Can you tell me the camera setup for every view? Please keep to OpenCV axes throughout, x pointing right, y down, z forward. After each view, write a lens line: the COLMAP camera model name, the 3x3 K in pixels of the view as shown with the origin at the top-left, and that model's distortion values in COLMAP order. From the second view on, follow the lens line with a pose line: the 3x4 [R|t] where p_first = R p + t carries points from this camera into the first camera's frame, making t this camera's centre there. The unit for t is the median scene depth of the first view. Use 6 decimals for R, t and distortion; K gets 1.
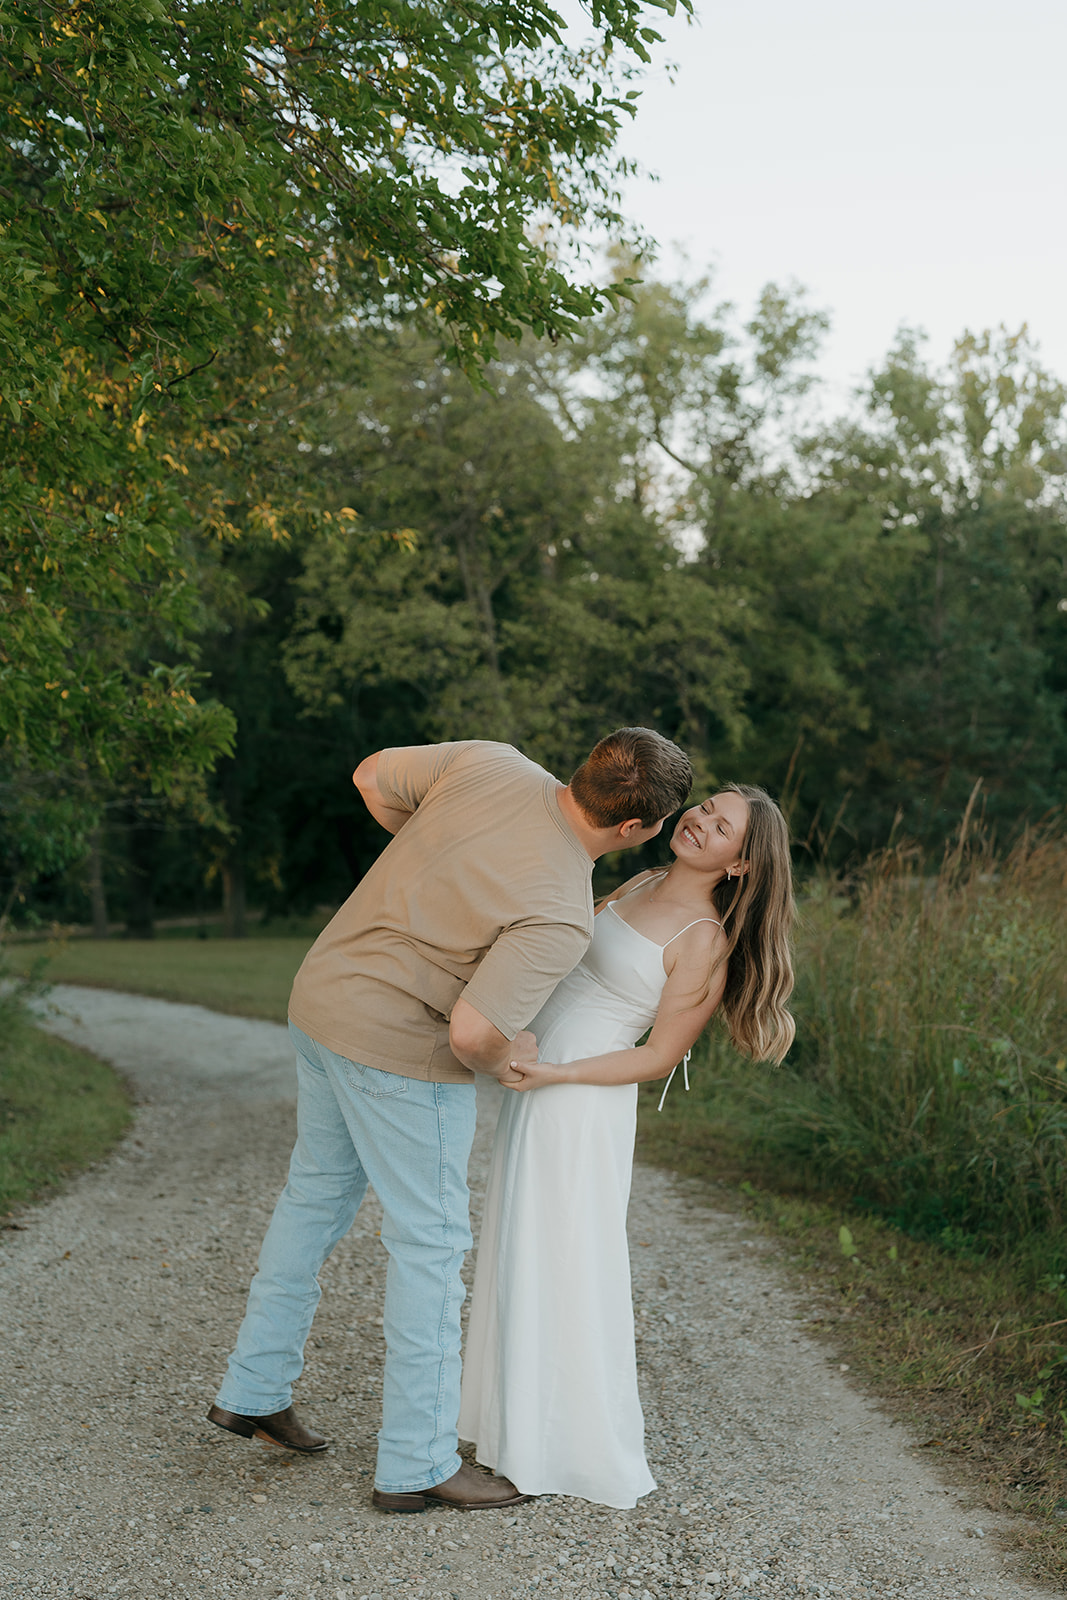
lens RADIAL K [[2510.1, 0, 594.4], [0, 2510.1, 838.8], [0, 0, 1]] dist [-0.008392, 0.020251]
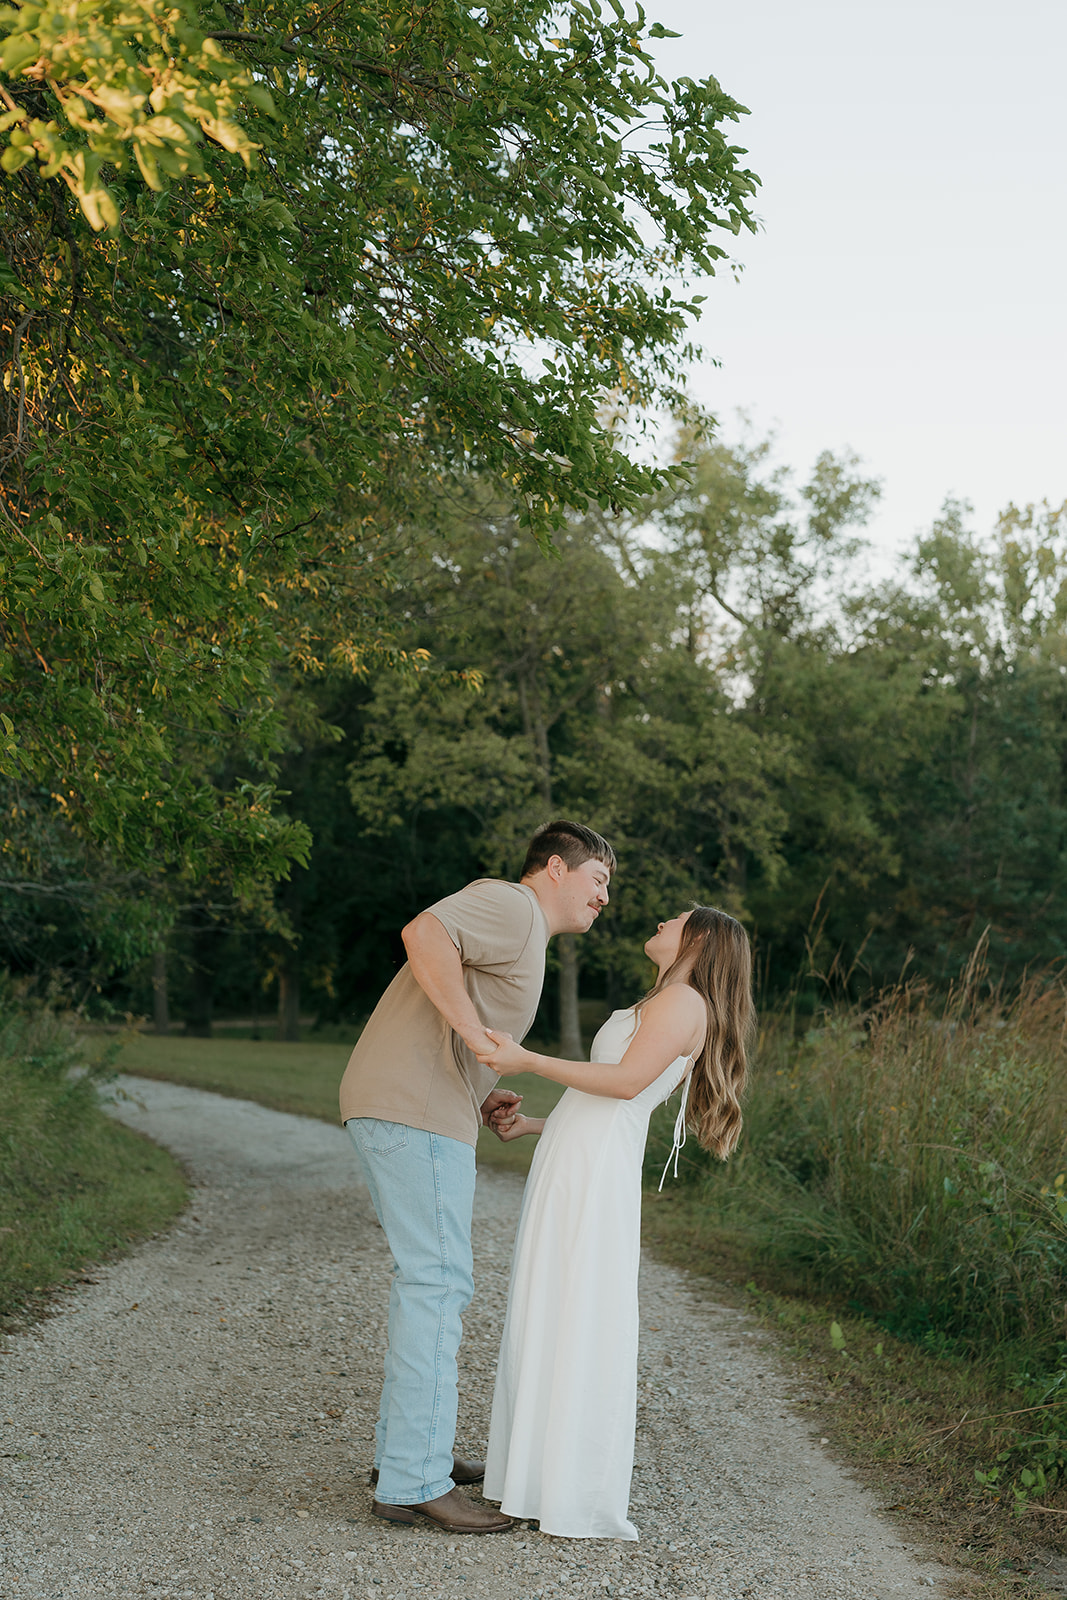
lens RADIAL K [[2510.1, 0, 594.4], [0, 2510.1, 838.8], [0, 0, 1]] dist [-0.008392, 0.020251]
pose [[0.998376, 0.053344, -0.019998, 0.003856], [-0.054321, 0.997169, -0.051986, 0.004935], [0.017168, 0.052988, 0.998448, -0.101919]]
